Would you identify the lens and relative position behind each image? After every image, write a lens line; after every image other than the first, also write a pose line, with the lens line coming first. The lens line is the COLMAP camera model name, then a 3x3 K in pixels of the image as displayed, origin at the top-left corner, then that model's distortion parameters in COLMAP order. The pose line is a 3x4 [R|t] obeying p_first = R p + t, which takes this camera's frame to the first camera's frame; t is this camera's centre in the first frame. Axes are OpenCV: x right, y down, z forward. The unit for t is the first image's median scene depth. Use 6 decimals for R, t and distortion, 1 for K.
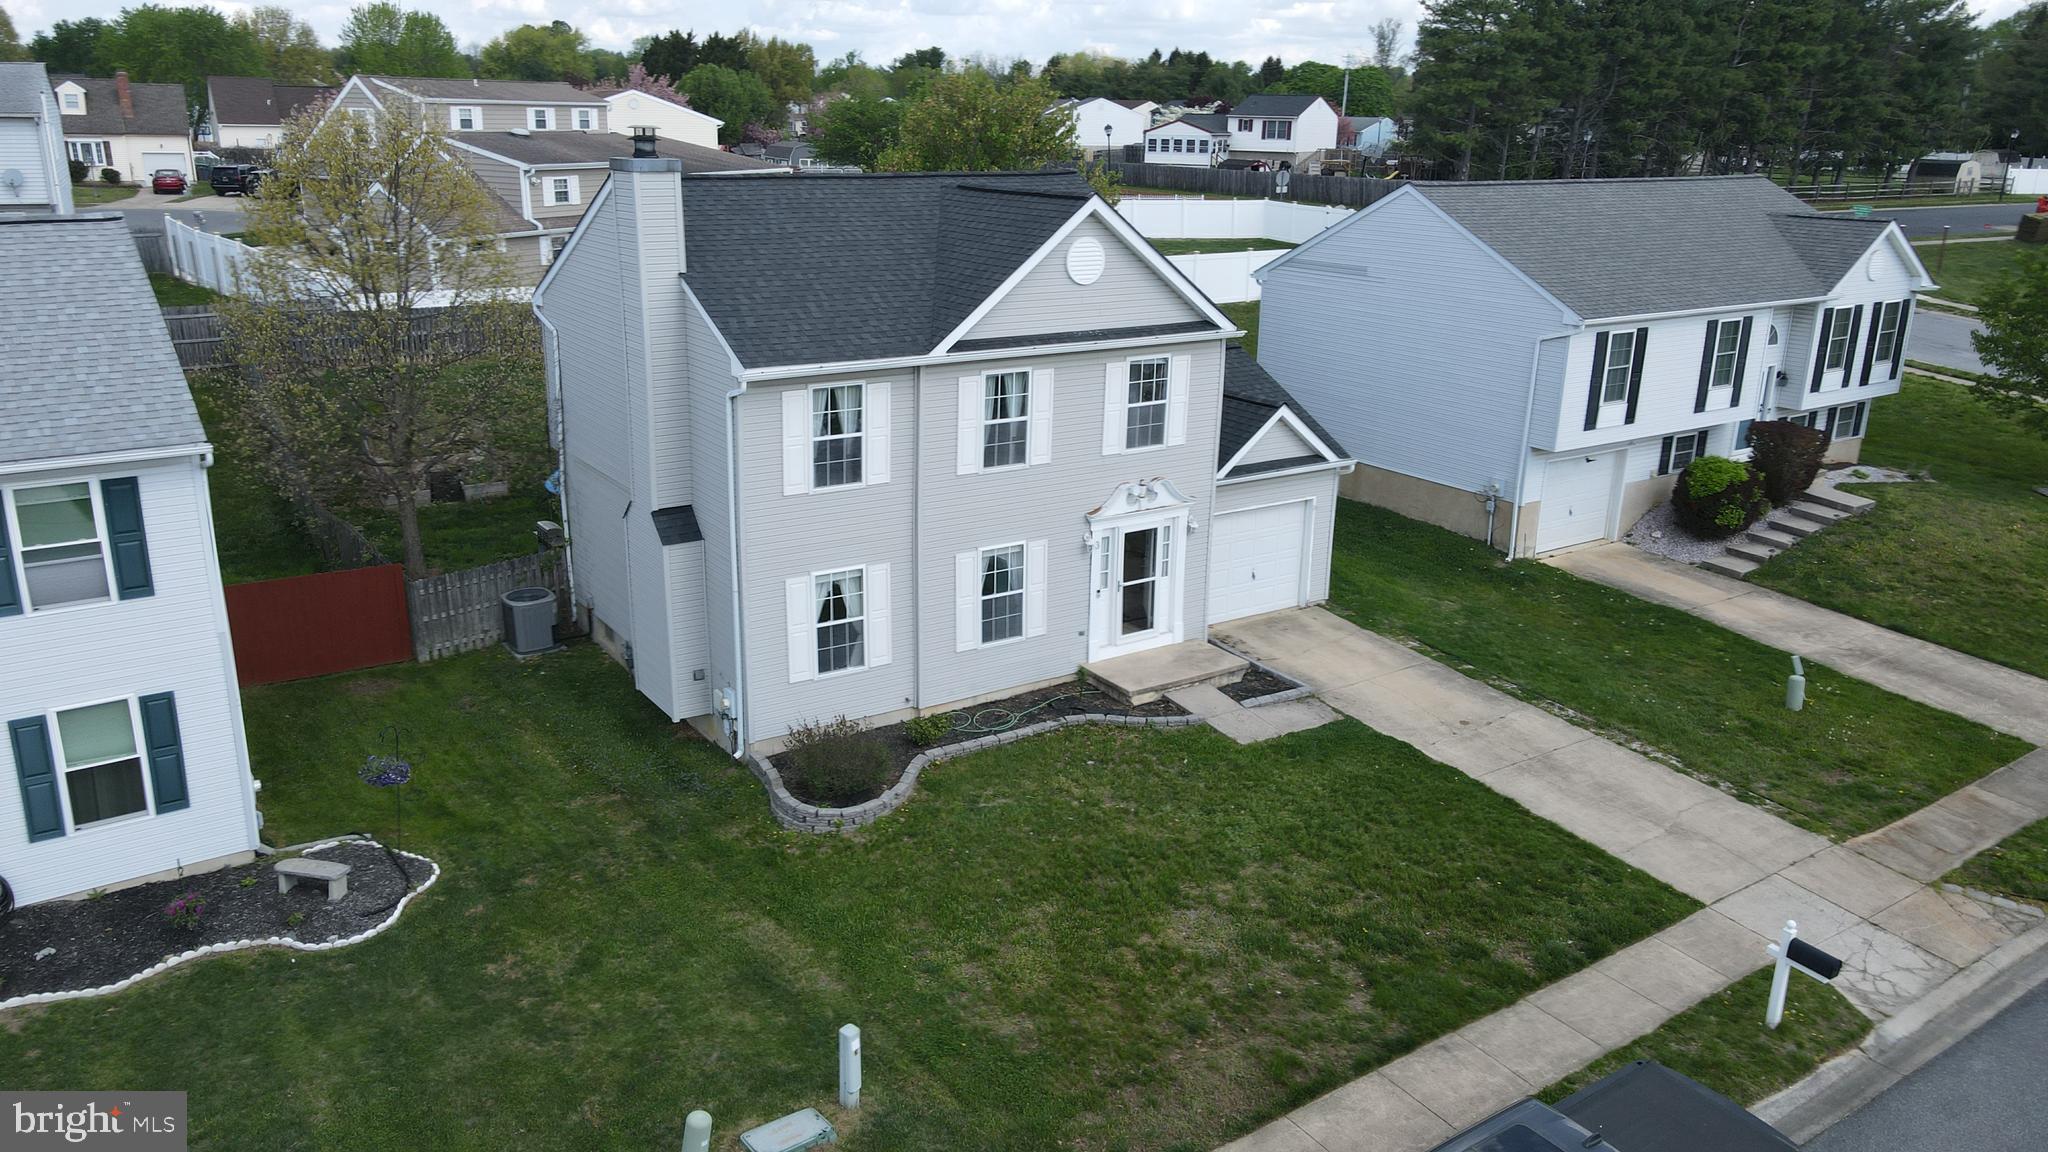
lens RADIAL K [[1498.5, 0, 1008.1], [0, 1498.5, 569.2], [0, 0, 1]] dist [0.000212, 0.028685]
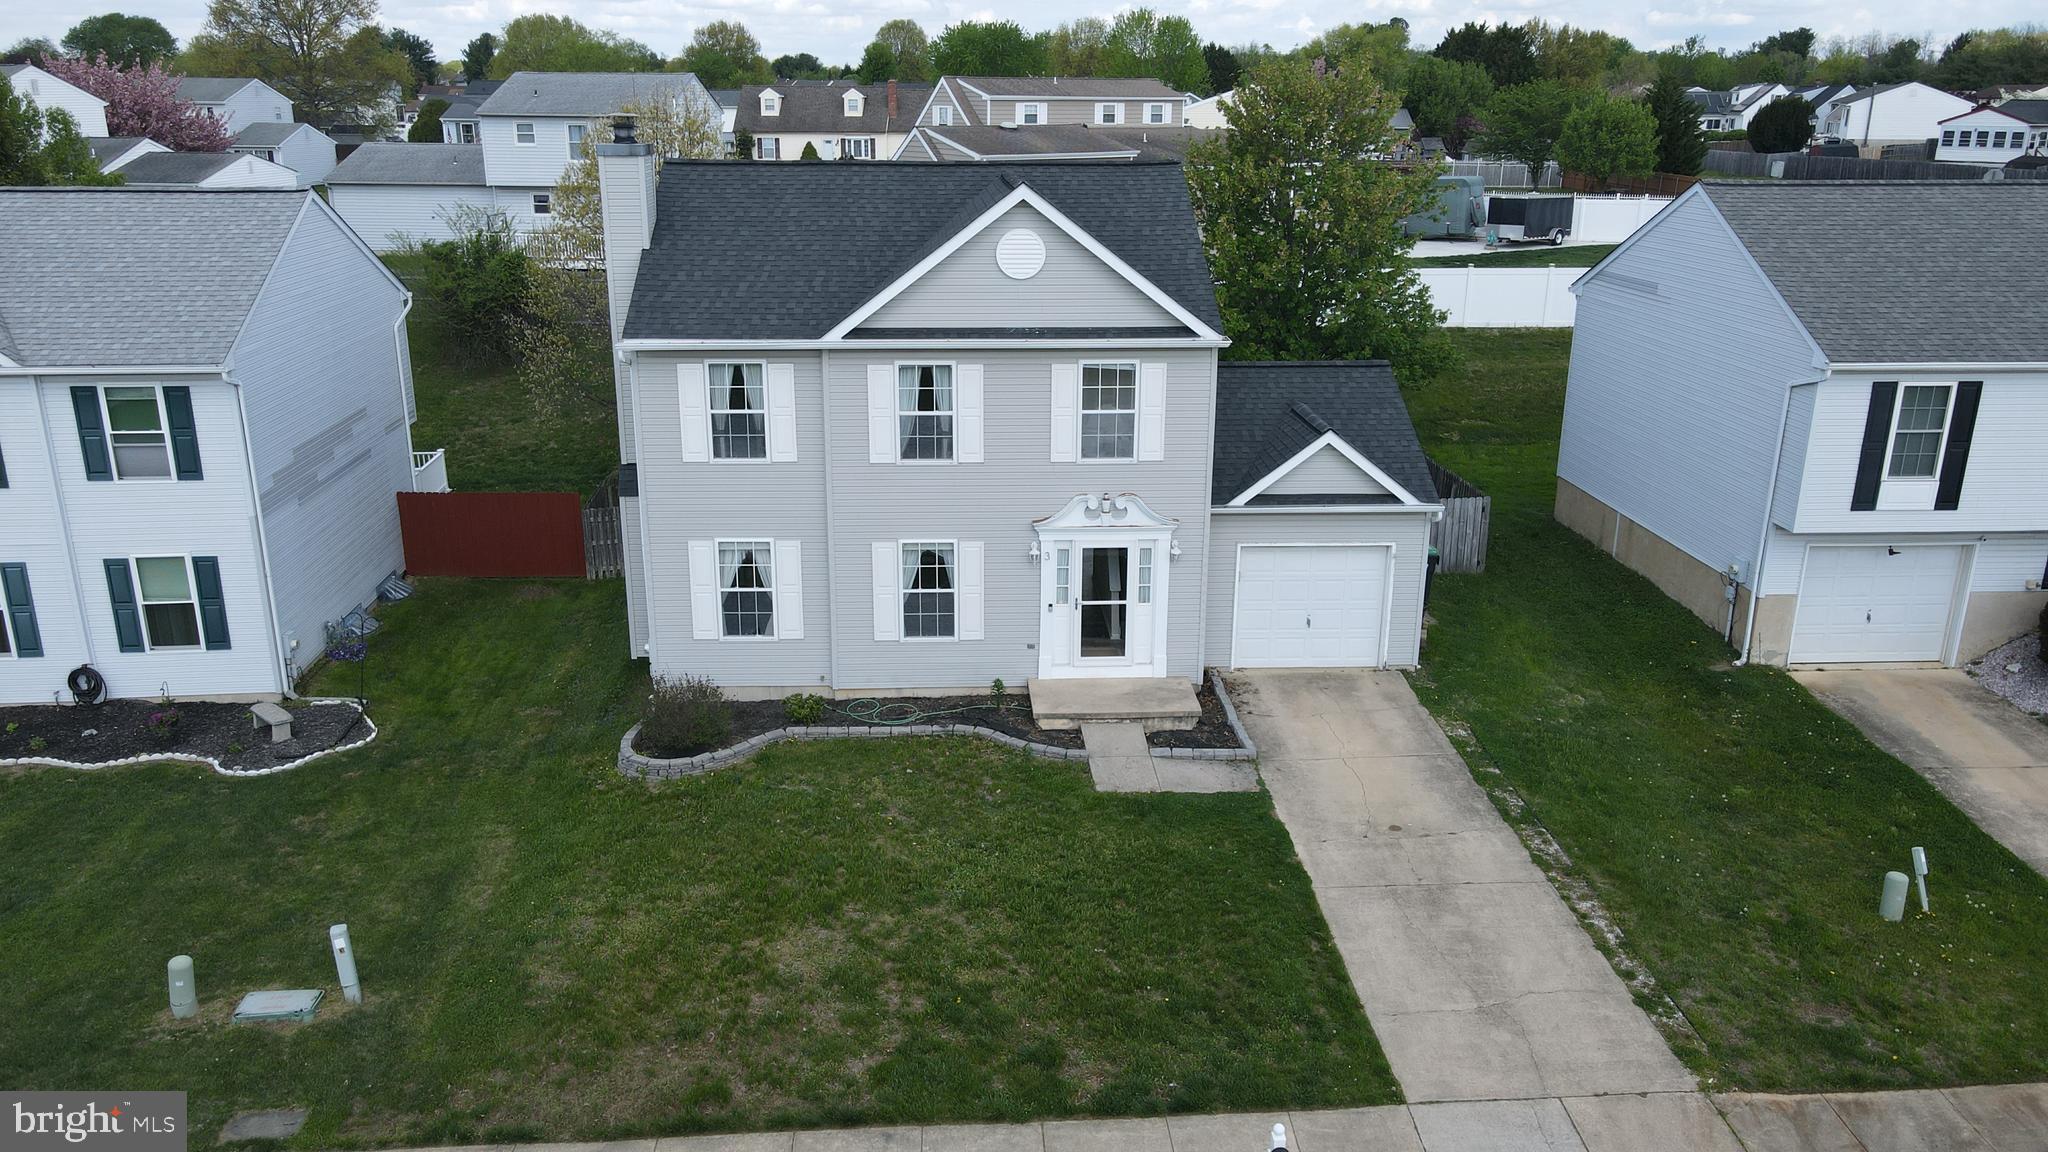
lens RADIAL K [[1498.5, 0, 1008.1], [0, 1498.5, 569.2], [0, 0, 1]] dist [0.000212, 0.028685]
pose [[0.858458, 0.142124, -0.492798, 0.519002], [-0.141292, 0.989193, 0.039154, -0.042497], [0.493037, 0.036017, 0.869262, 0.171451]]
